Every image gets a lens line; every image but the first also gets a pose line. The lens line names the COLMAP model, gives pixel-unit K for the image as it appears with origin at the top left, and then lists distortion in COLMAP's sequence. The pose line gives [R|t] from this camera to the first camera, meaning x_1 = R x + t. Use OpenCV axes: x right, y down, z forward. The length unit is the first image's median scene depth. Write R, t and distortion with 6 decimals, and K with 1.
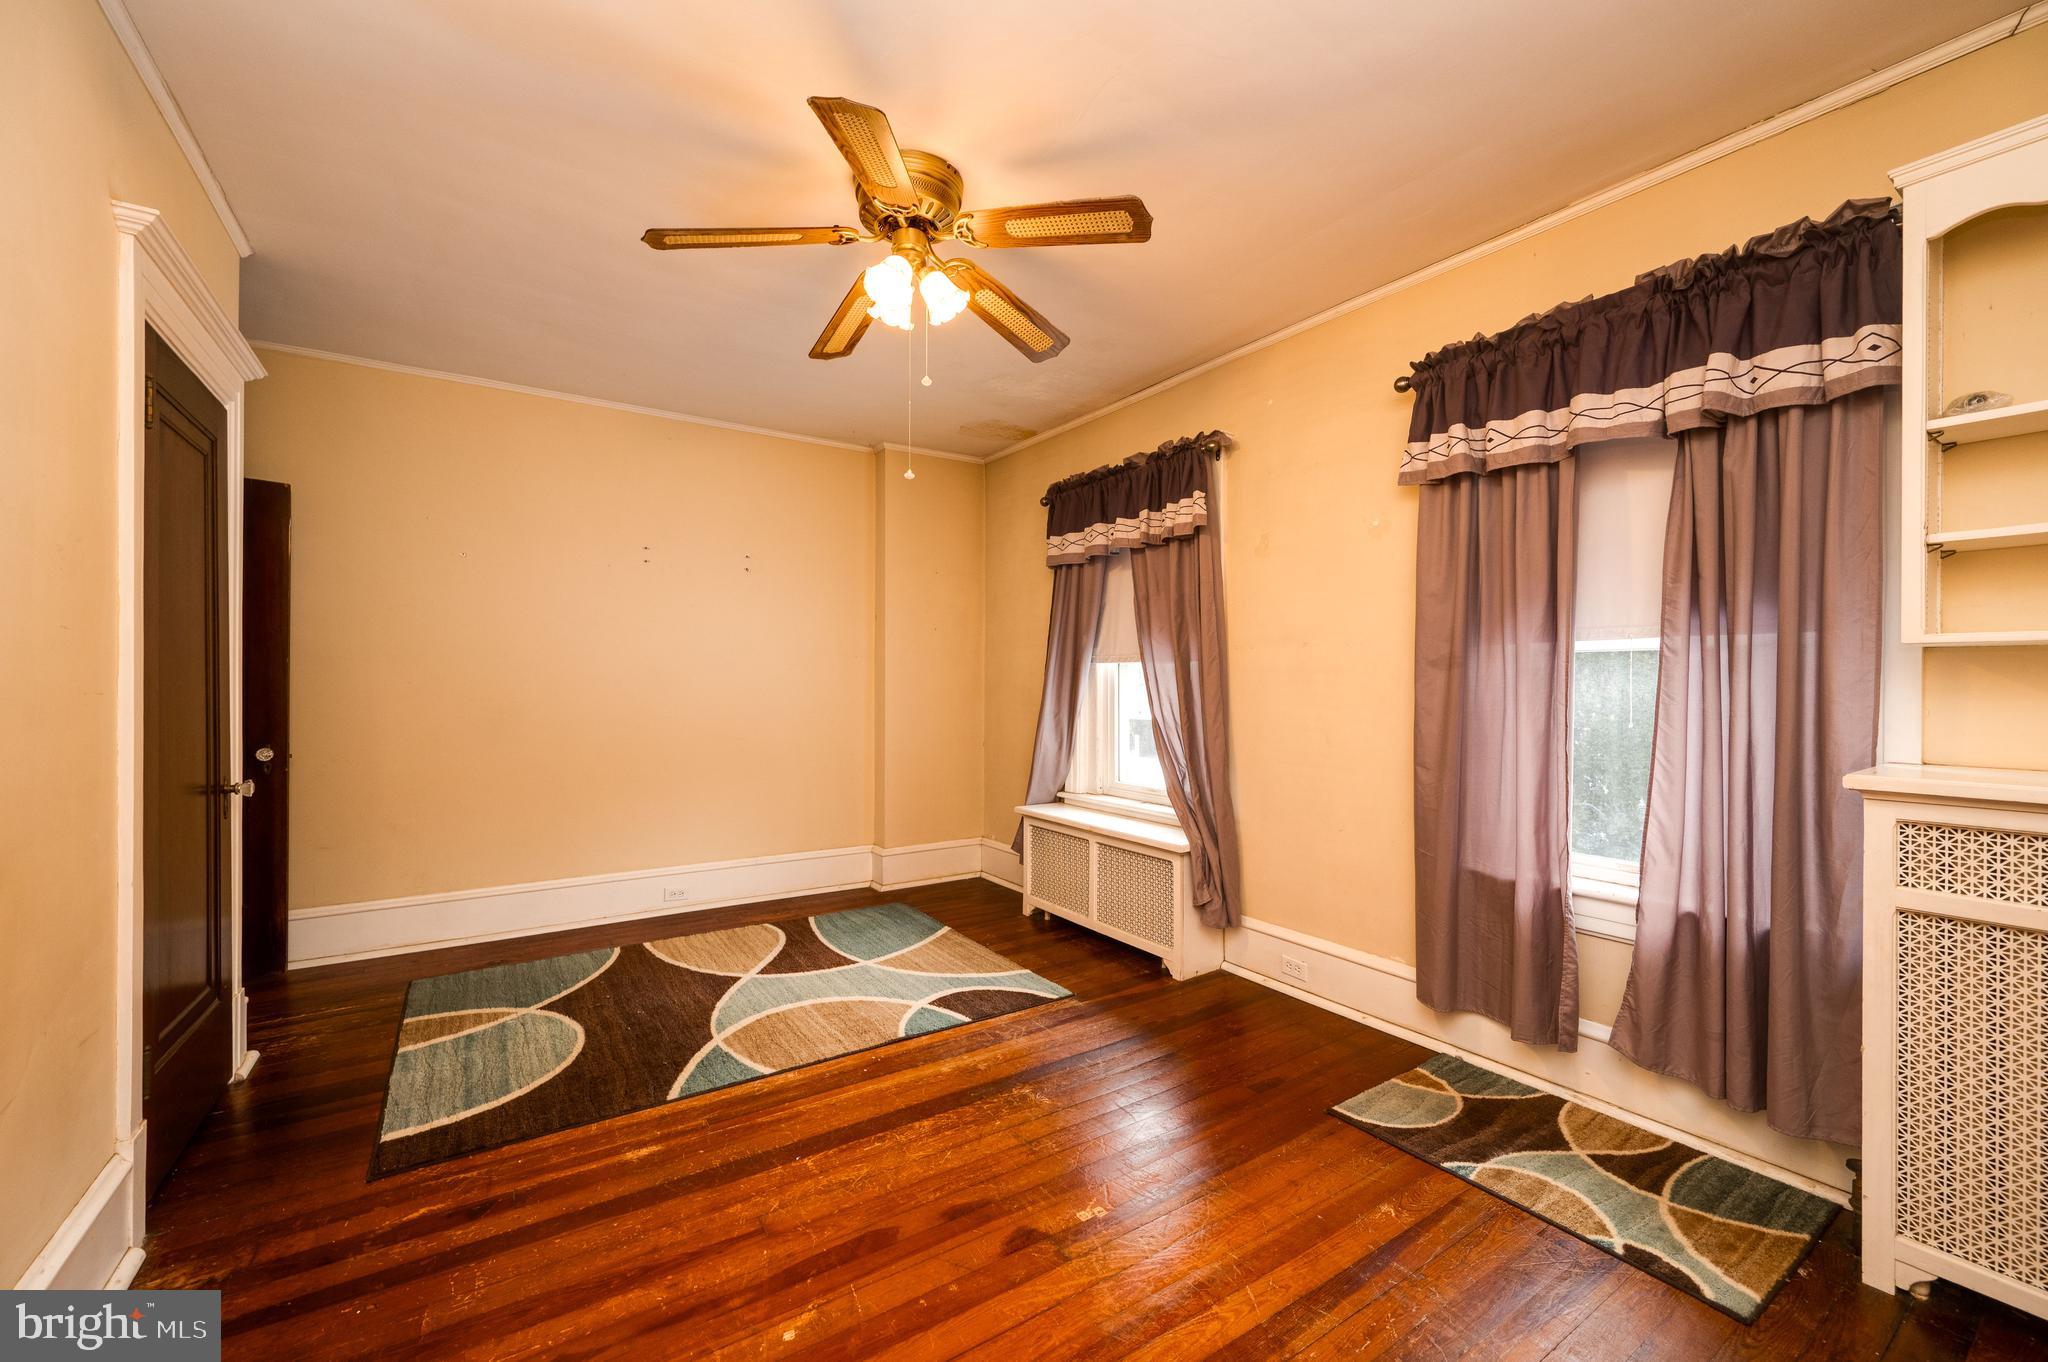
lens RADIAL K [[813.7, 0, 1039.3], [0, 813.7, 682.6], [0, 0, 1]] dist [-0.004153, -0.000004]
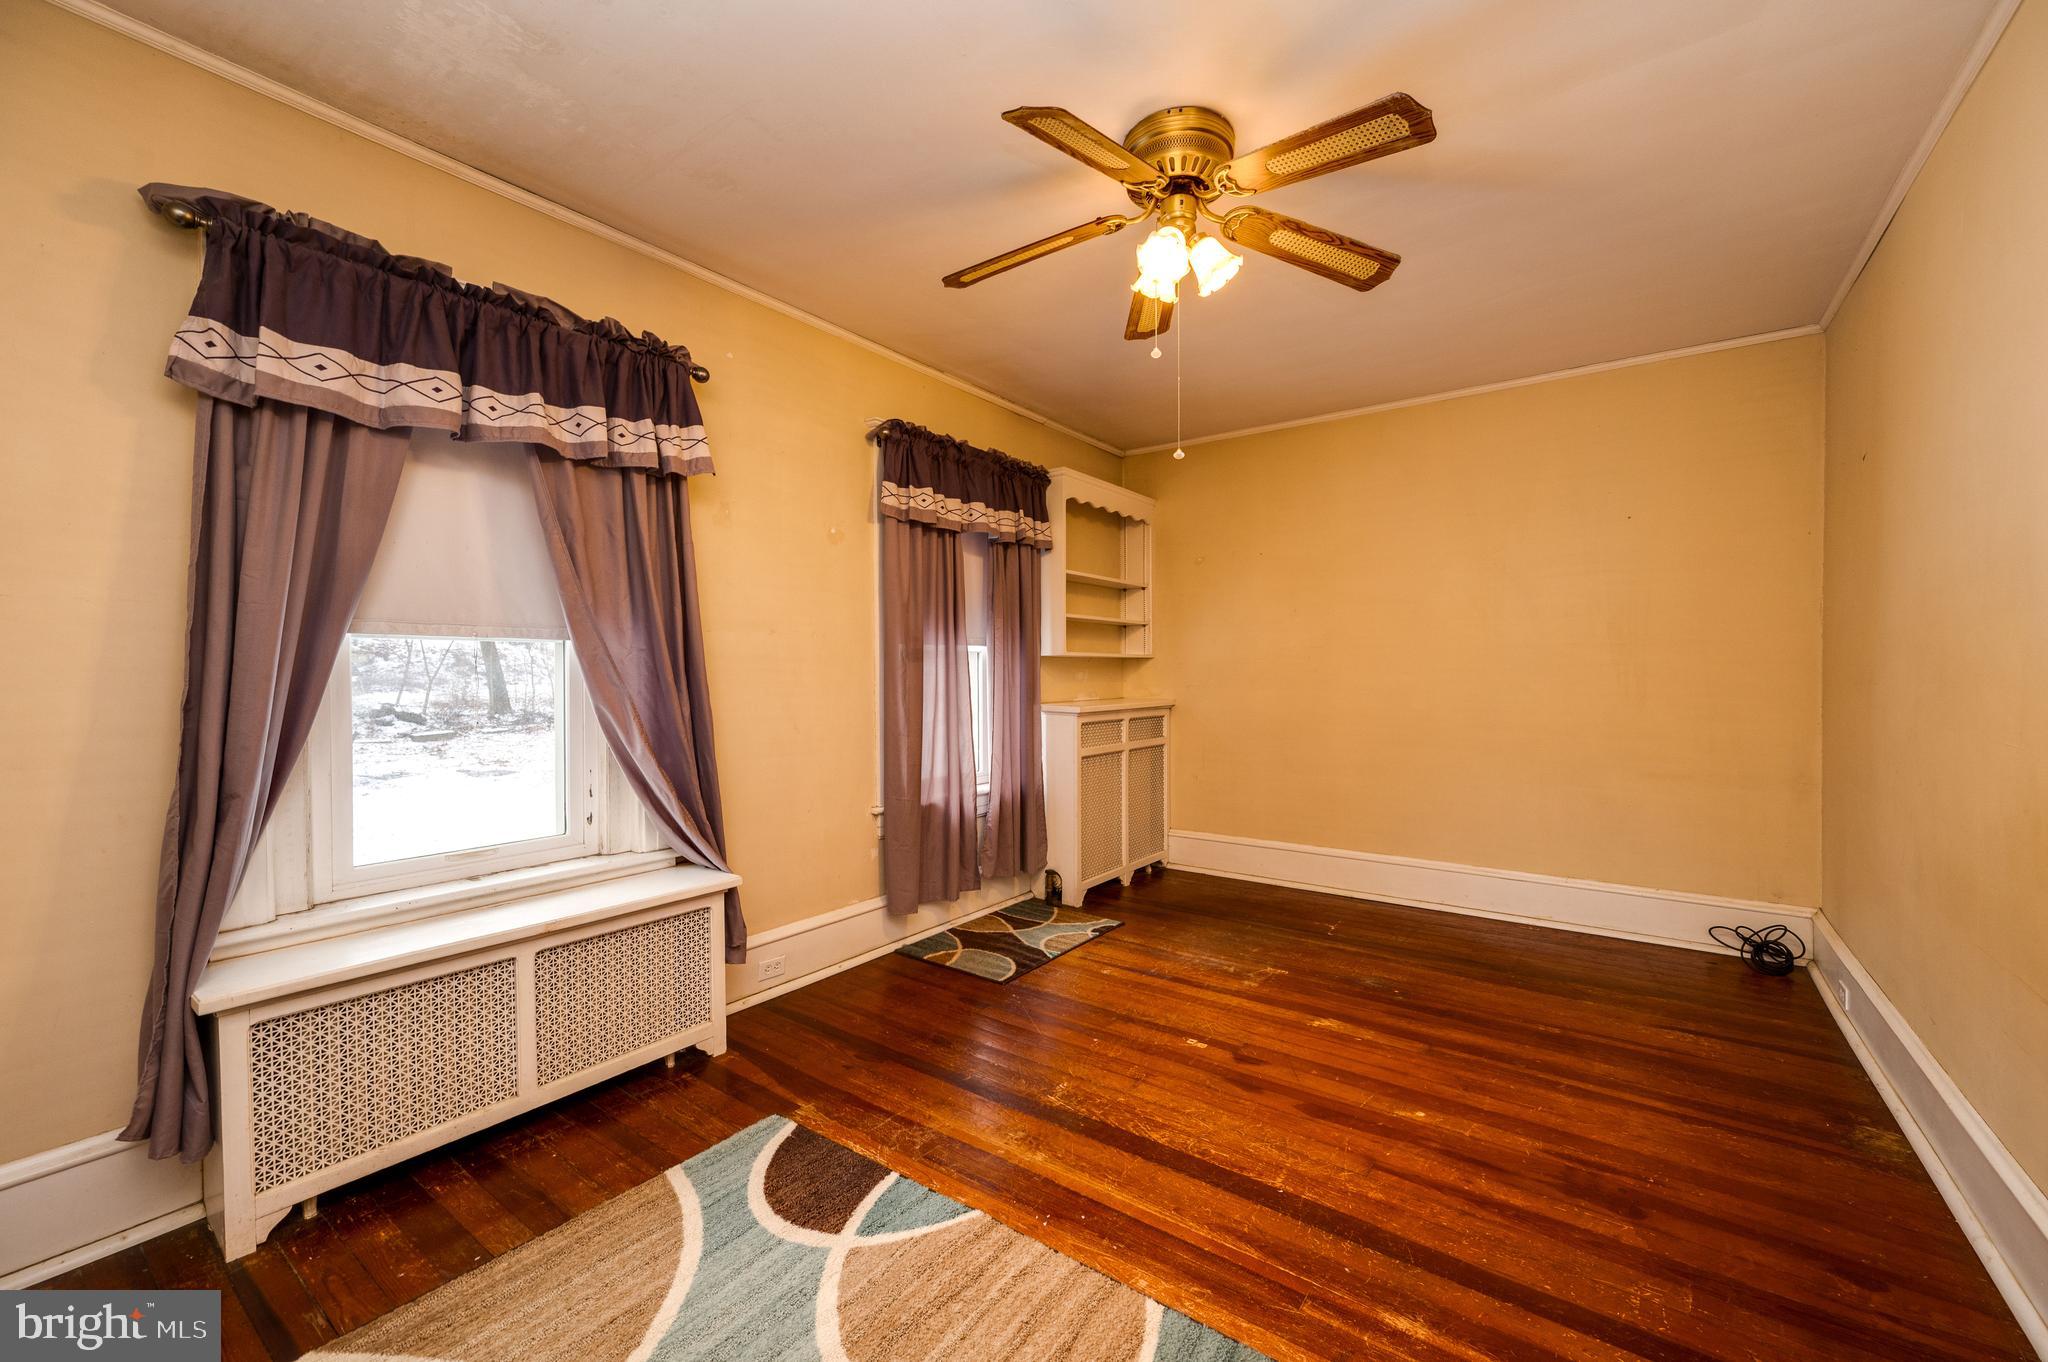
lens RADIAL K [[813.7, 0, 1041.6], [0, 813.7, 676.7], [0, 0, 1]] dist [-0.004153, -0.000004]
pose [[-0.335146, -0.006832, 0.942141, -0.971196], [0.003126, 0.999960, 0.008363, -0.001315], [-0.942161, 0.005748, -0.335112, 1.420393]]
